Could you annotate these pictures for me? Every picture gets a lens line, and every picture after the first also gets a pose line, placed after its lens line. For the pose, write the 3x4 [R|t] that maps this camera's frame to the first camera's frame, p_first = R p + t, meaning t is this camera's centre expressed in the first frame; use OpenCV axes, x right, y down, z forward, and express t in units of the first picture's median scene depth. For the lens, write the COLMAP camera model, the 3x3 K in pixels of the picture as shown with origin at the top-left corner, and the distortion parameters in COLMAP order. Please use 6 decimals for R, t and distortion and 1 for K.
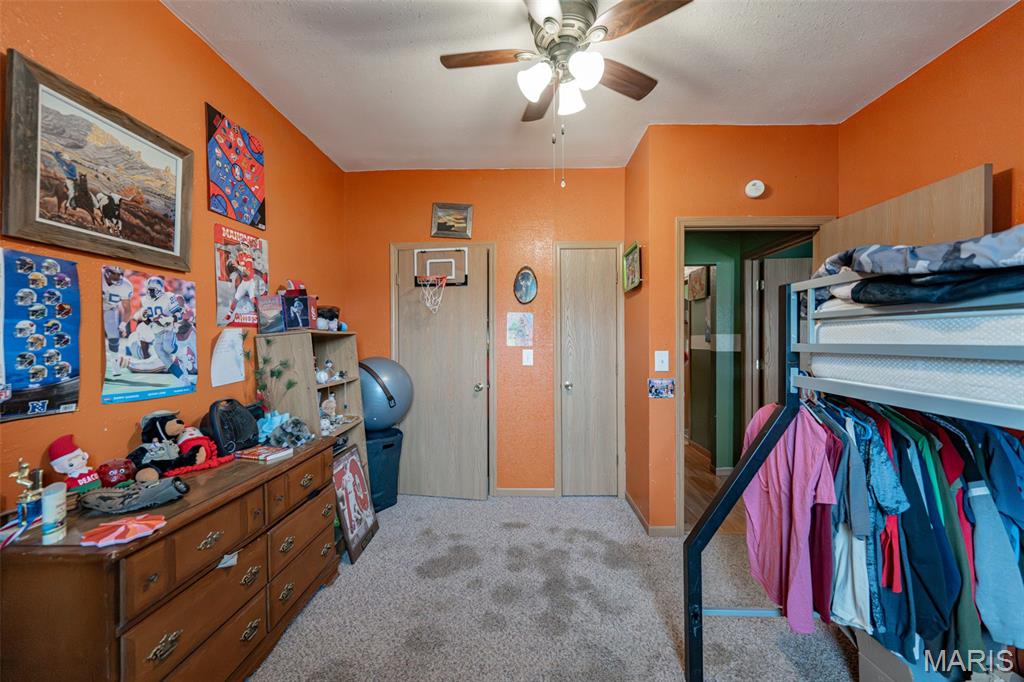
lens RADIAL K [[399.7, 0, 513.5], [0, 399.7, 343.7], [0, 0, 1]] dist [-0.000303, -0.000040]
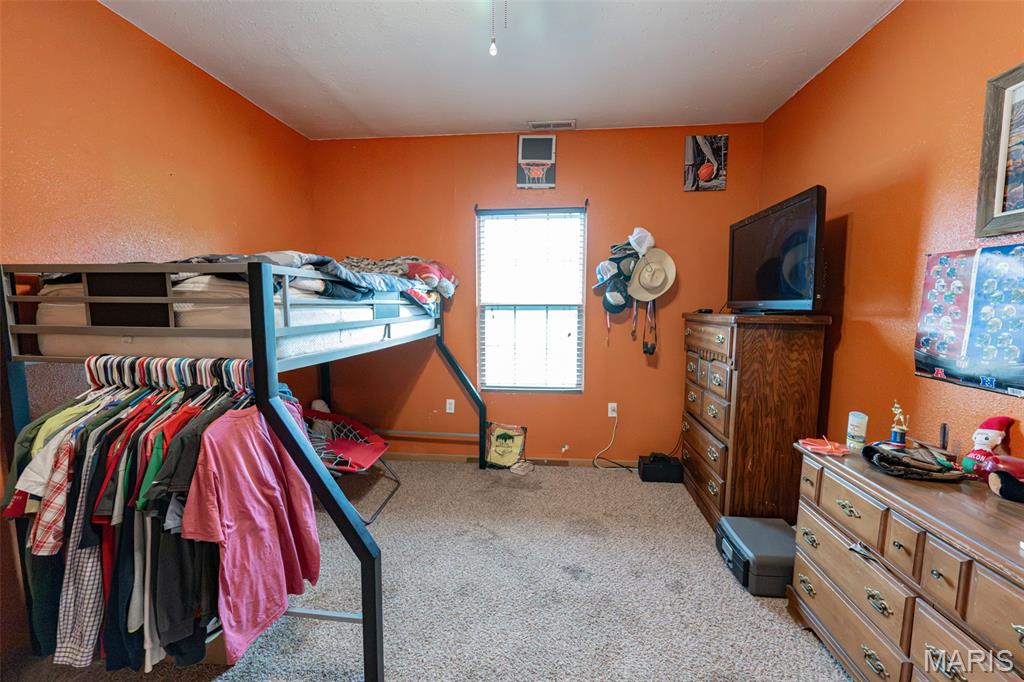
lens RADIAL K [[399.7, 0, 511.8], [0, 399.7, 338.1], [0, 0, 1]] dist [-0.000303, -0.000040]
pose [[-0.997792, -0.003876, 0.066296, 0.065753], [0.002435, 0.995490, 0.094840, -0.057242], [-0.066364, 0.094792, -0.993283, 1.632065]]
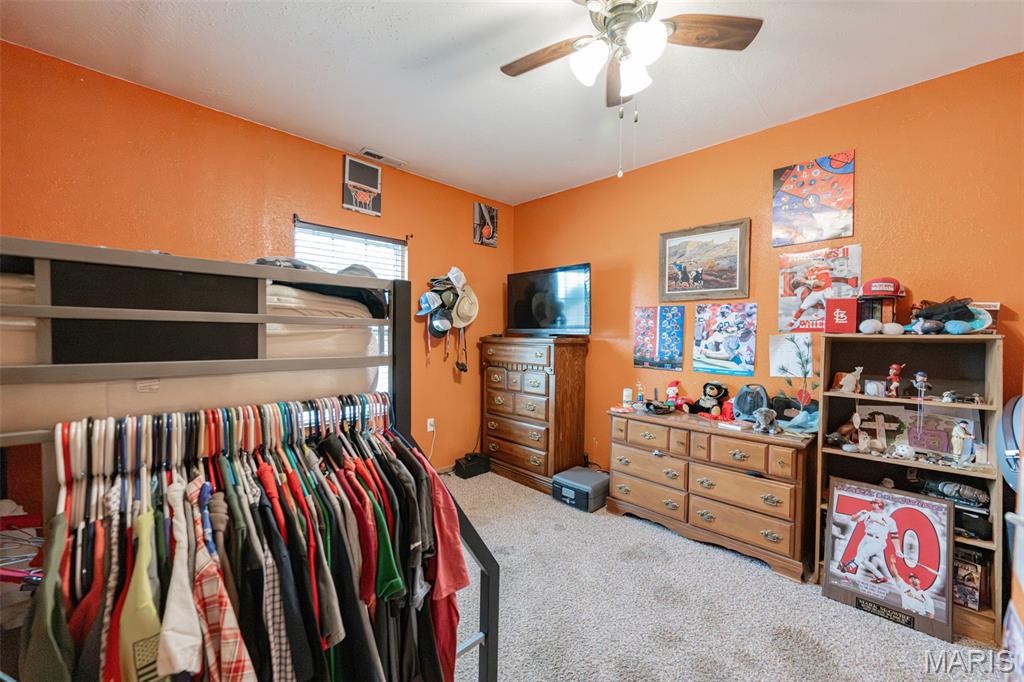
lens RADIAL K [[399.7, 0, 514.2], [0, 399.7, 339.4], [0, 0, 1]] dist [-0.000303, -0.000040]
pose [[-0.684233, 0.009938, -0.729196, 0.983257], [-0.013716, 0.999555, 0.026493, -0.049143], [0.729134, 0.028129, -0.683792, 1.494009]]
